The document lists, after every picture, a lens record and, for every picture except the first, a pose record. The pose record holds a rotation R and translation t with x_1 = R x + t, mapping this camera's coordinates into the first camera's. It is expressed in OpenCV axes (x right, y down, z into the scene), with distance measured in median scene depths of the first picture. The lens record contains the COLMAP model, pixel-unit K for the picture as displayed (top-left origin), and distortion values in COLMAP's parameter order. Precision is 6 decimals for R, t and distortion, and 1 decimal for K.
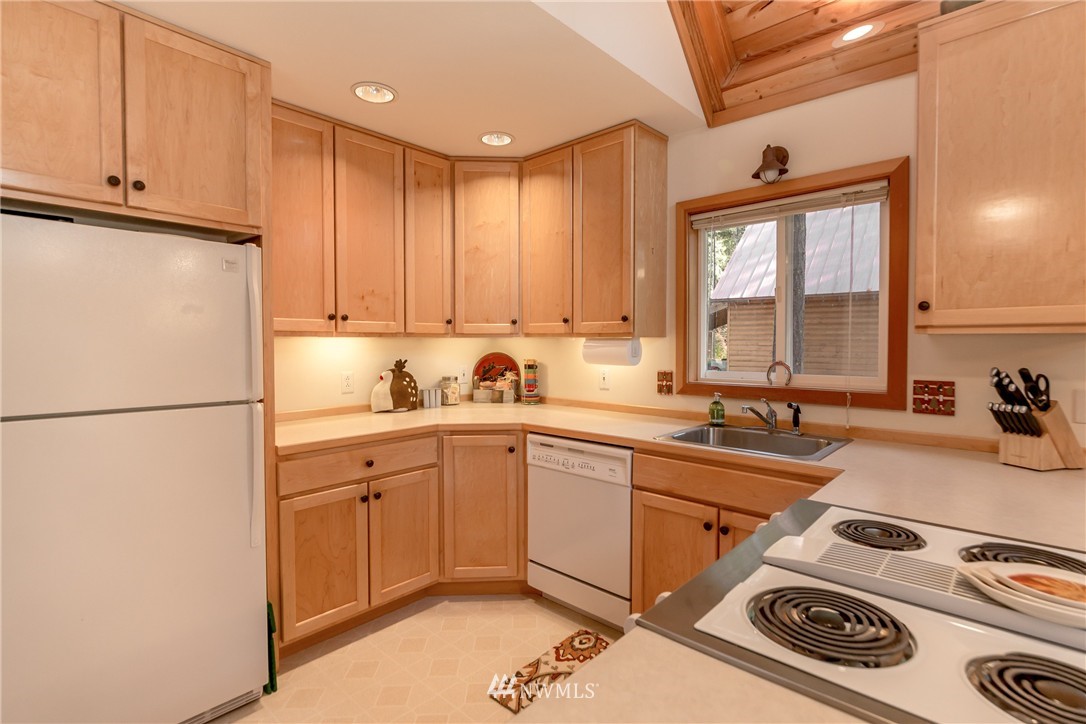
lens RADIAL K [[503.7, 0, 546.2], [0, 503.7, 356.1], [0, 0, 1]] dist [-0.007199, 0.001814]
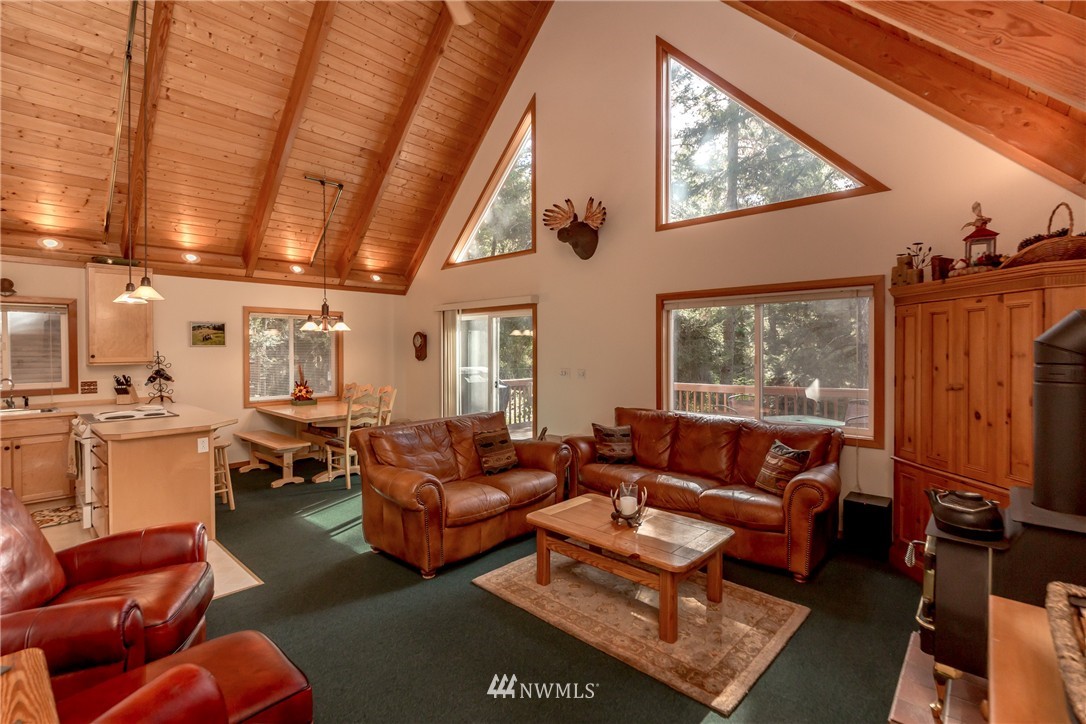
lens RADIAL K [[503.7, 0, 546.4], [0, 503.7, 352.8], [0, 0, 1]] dist [-0.007199, 0.001814]
pose [[-0.007396, -0.006083, 0.999954, -1.524129], [0.032319, 0.999458, 0.006319, -0.034070], [-0.999450, 0.032364, -0.007195, -1.144527]]
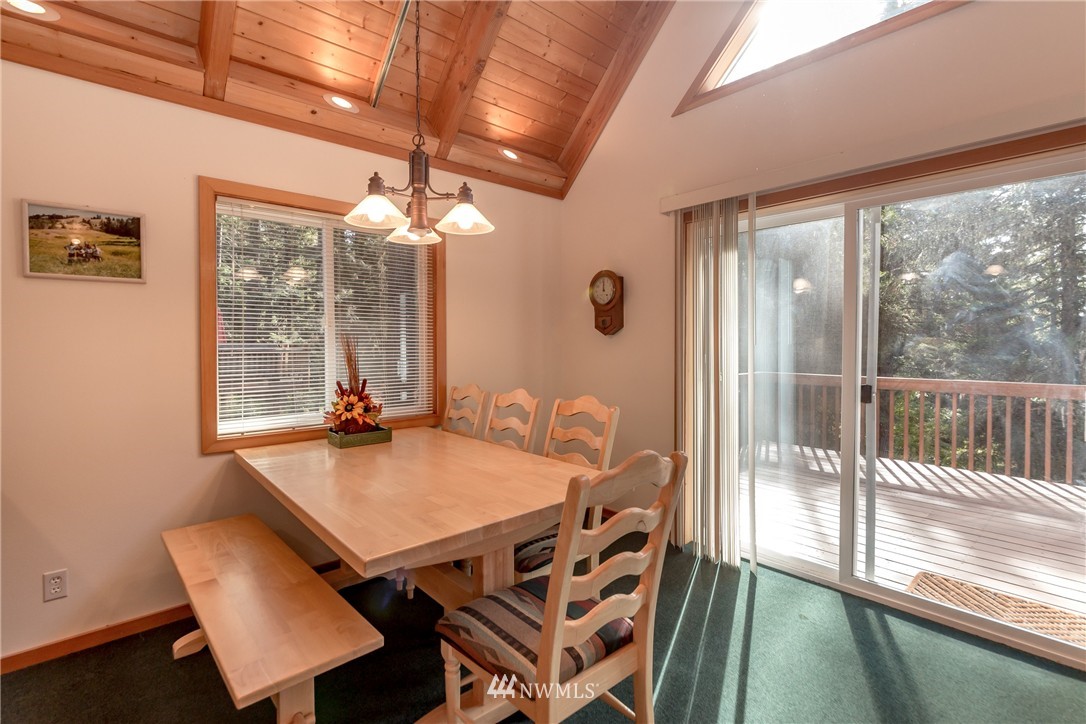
lens RADIAL K [[503.7, 0, 543.9], [0, 503.7, 349.8], [0, 0, 1]] dist [-0.007199, 0.001814]
pose [[0.093069, -0.016295, 0.995526, 0.156242], [0.033218, 0.999360, 0.013252, 0.025853], [-0.995105, 0.031836, 0.093551, -0.351528]]
